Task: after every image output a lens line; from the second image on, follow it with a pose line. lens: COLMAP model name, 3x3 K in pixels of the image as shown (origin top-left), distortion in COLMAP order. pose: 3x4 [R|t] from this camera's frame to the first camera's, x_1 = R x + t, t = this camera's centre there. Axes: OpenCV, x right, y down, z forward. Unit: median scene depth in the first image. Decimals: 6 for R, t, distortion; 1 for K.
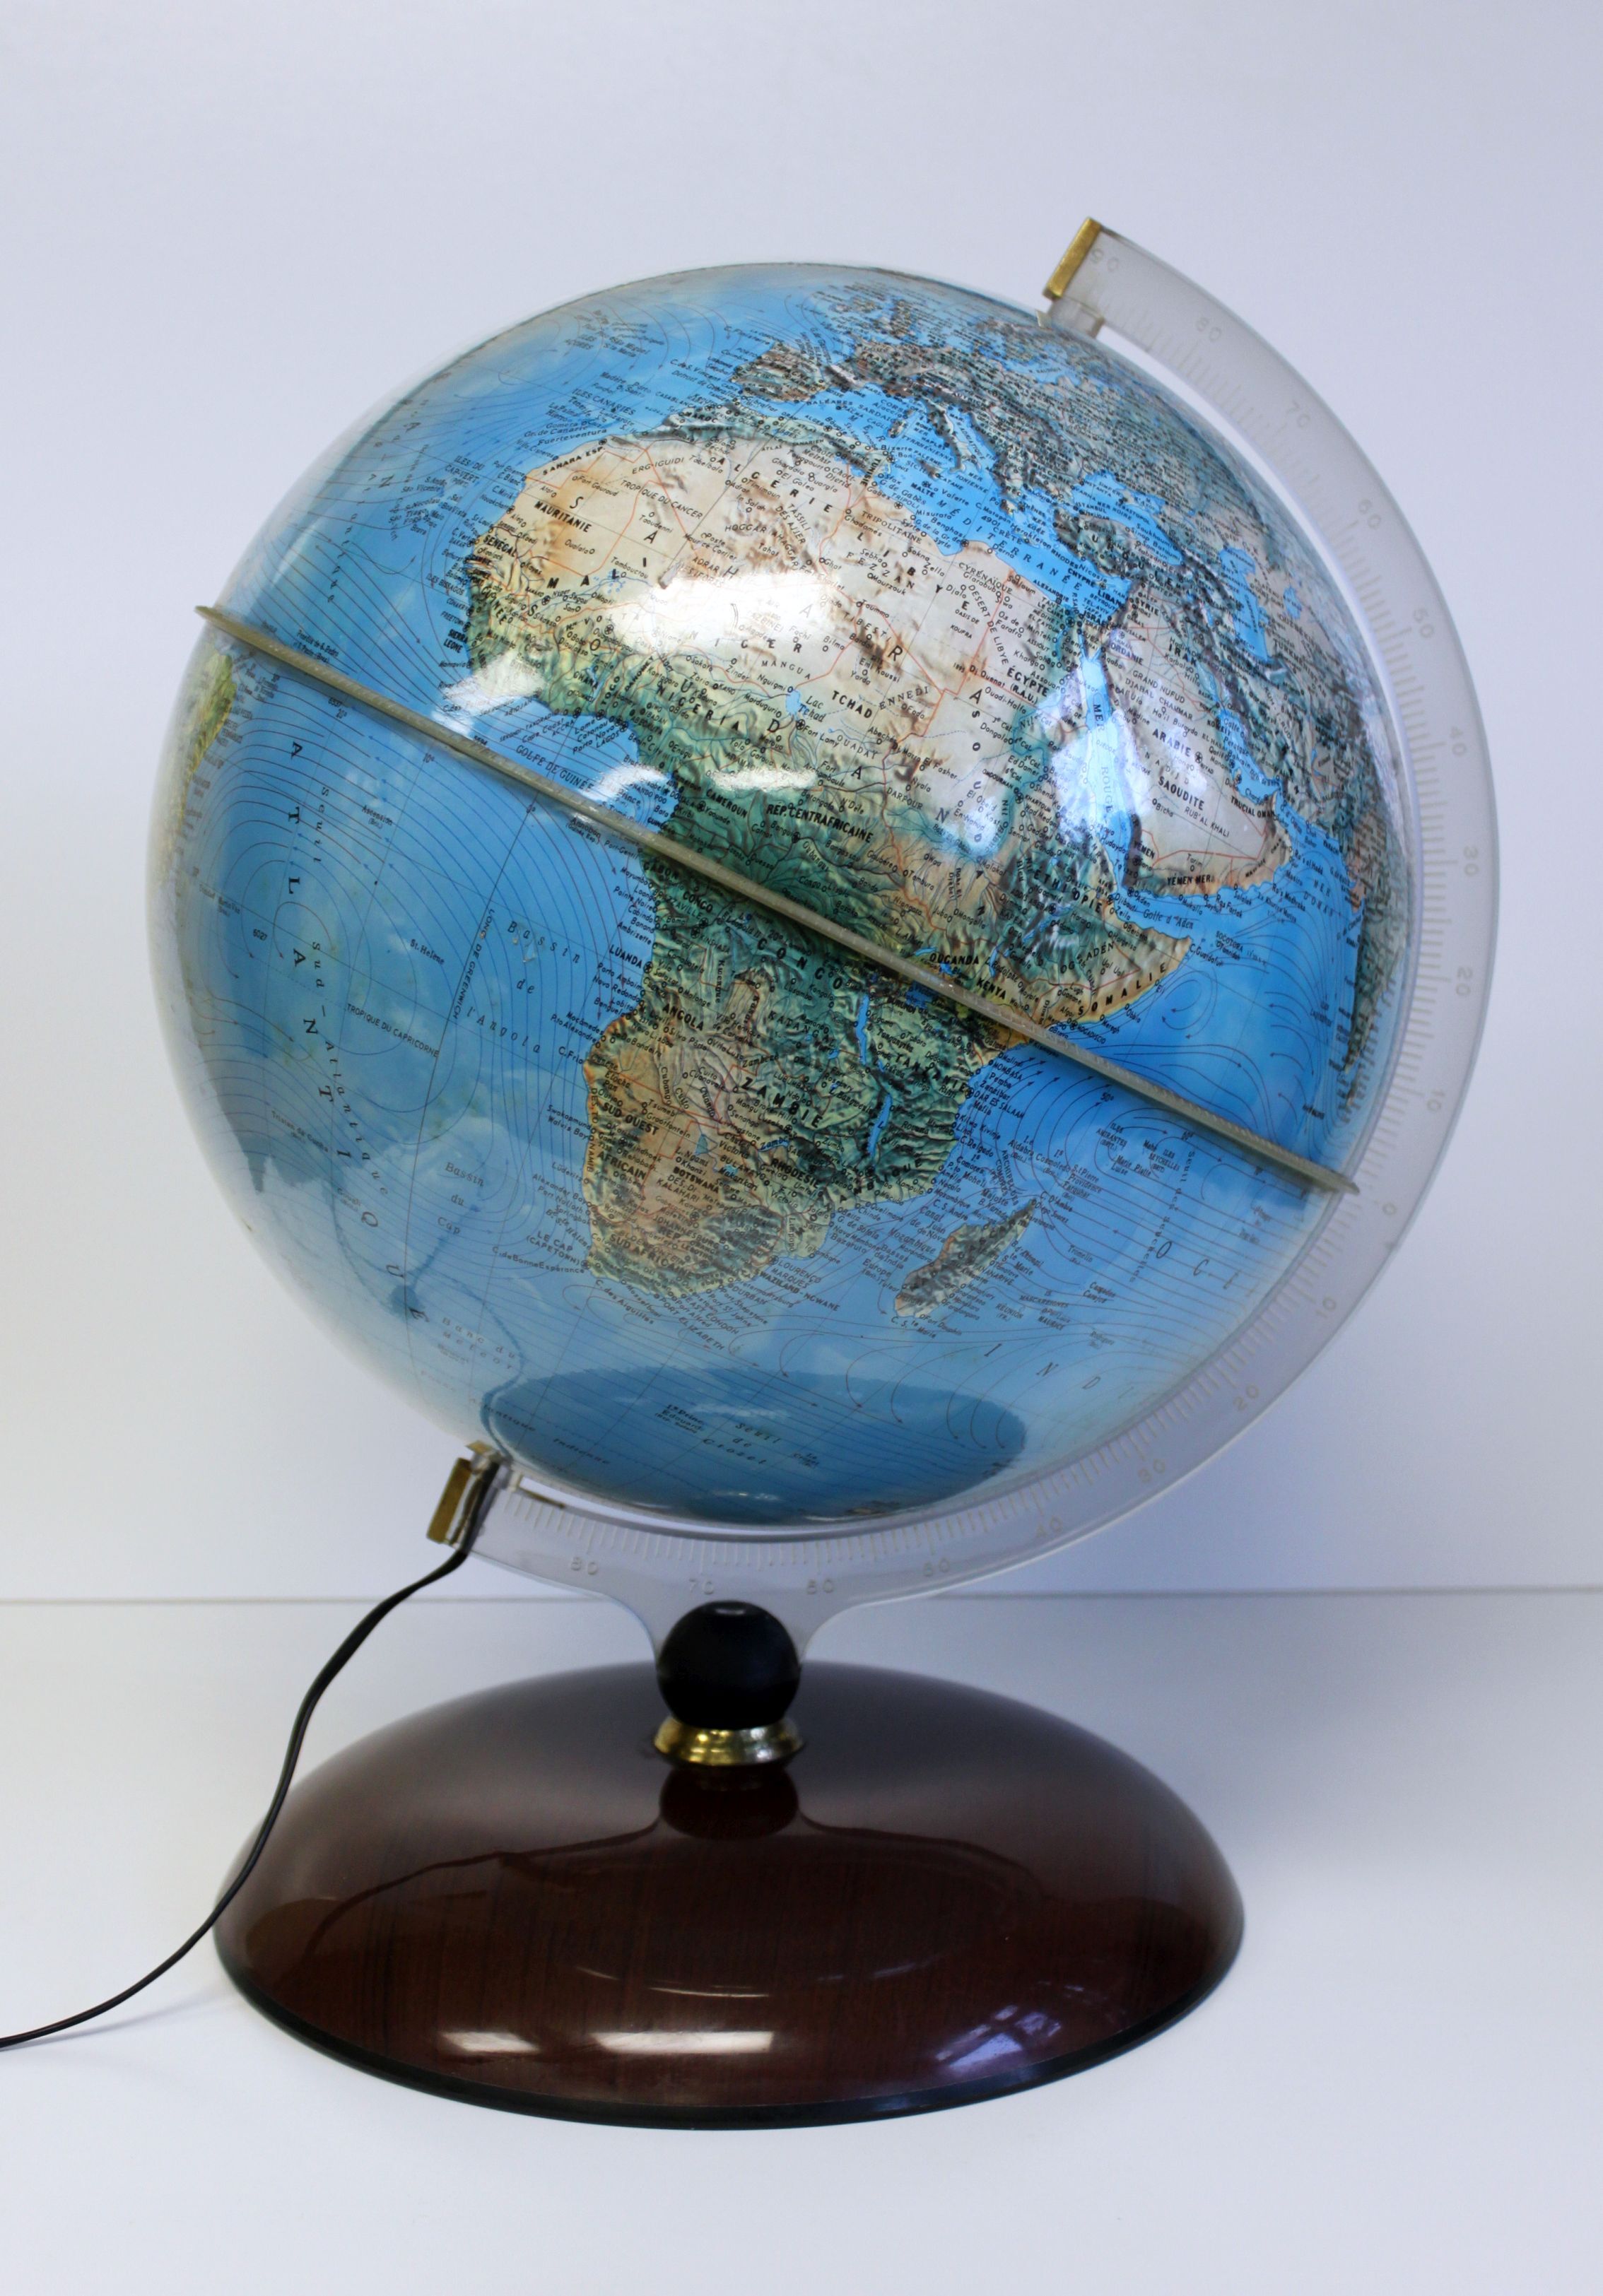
lens RADIAL K [[2947.7, 0, 801.5], [0, 2947.7, 1148.0], [0, 0, 1]] dist [-0.176301, -0.031440]
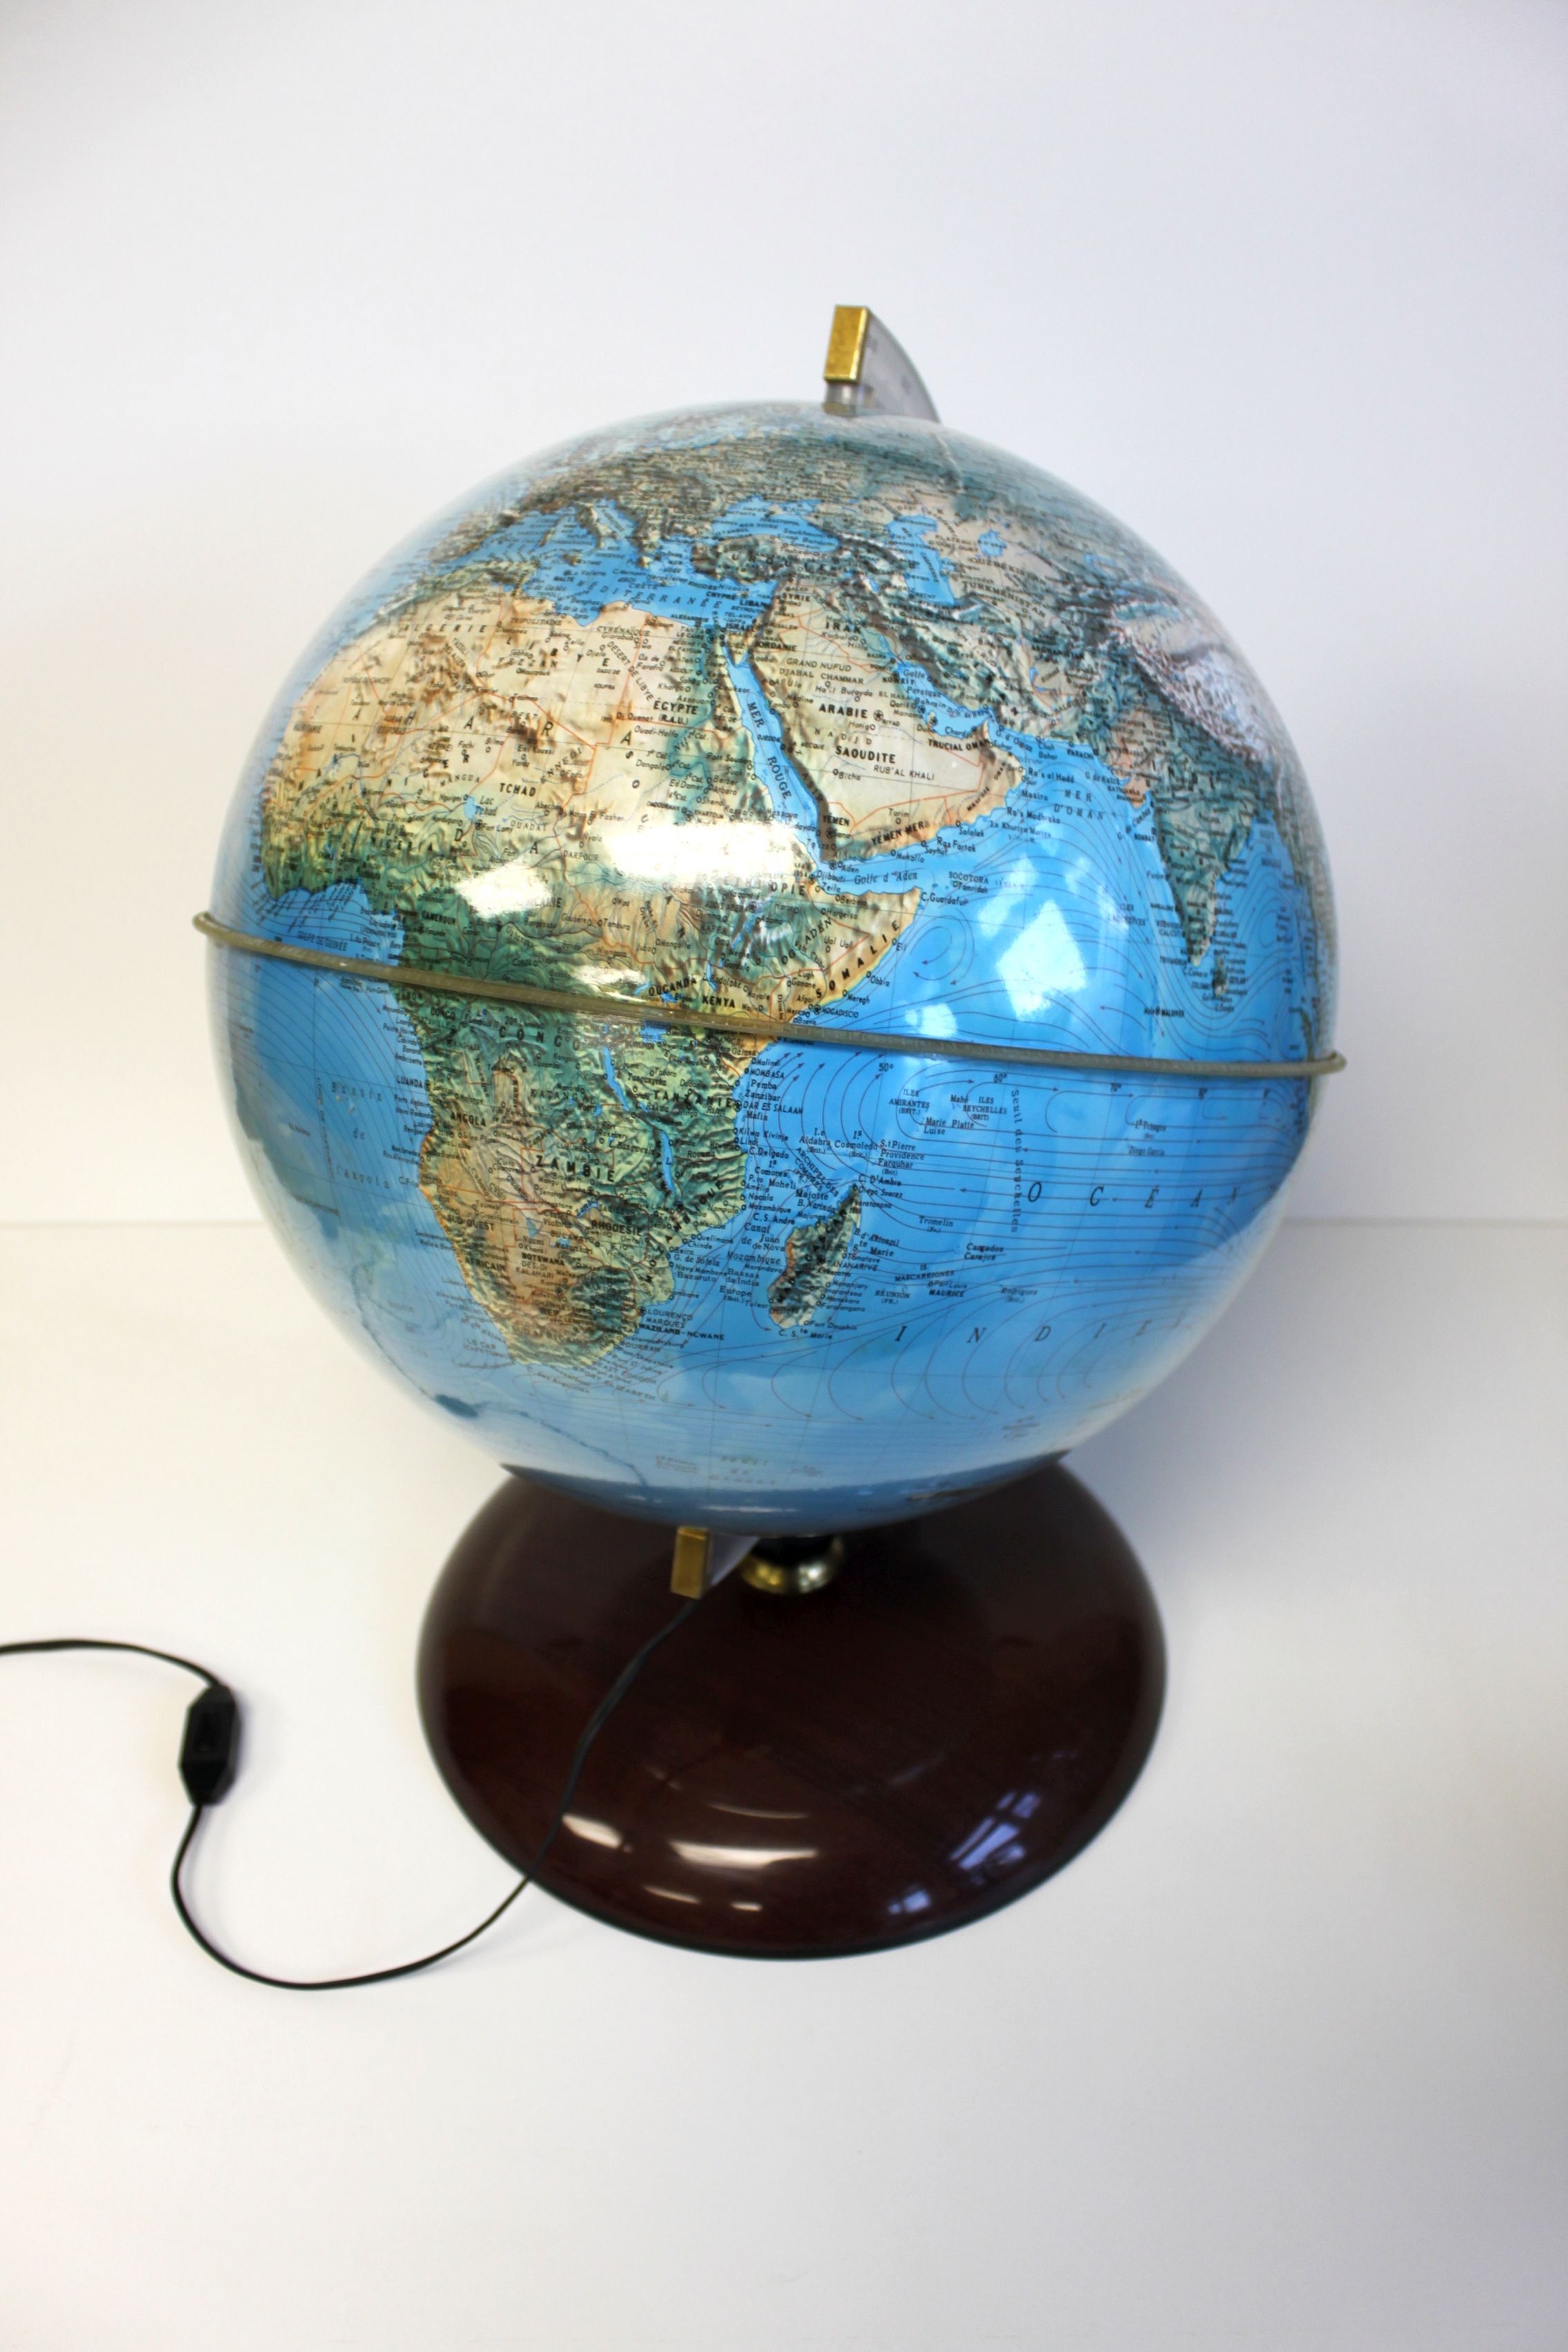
lens RADIAL K [[1927.0, 0, 784.0], [0, 1927.0, 1176.0], [0, 0, 1]] dist [-0.159147, 0.004595]
pose [[0.887038, -0.286598, -0.361975, 0.303964], [0.275840, 0.957675, -0.082289, 0.063525], [0.370238, -0.026854, 0.928549, 0.385237]]
